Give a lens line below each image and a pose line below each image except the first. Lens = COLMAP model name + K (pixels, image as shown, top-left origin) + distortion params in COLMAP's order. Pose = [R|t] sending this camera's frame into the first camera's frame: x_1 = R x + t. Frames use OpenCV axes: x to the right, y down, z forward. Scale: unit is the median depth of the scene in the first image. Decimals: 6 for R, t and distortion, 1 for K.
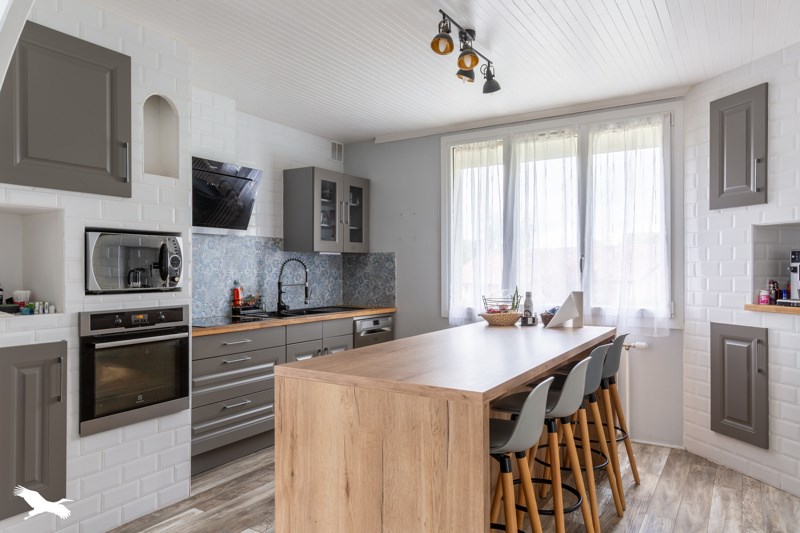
lens RADIAL K [[533.2, 0, 400.8], [0, 533.2, 268.1], [0, 0, 1]] dist [0.016366, -0.001764]
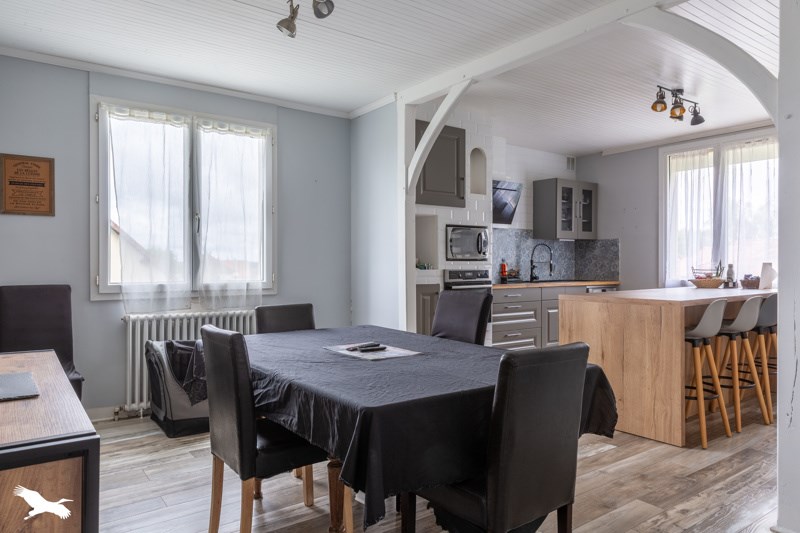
lens RADIAL K [[533.2, 0, 392.1], [0, 533.2, 266.0], [0, 0, 1]] dist [0.016366, -0.001764]
pose [[0.925370, 0.002030, -0.379060, -0.039682], [-0.000207, 0.999988, 0.004849, 0.044300], [0.379066, -0.004409, 0.925359, -0.590154]]
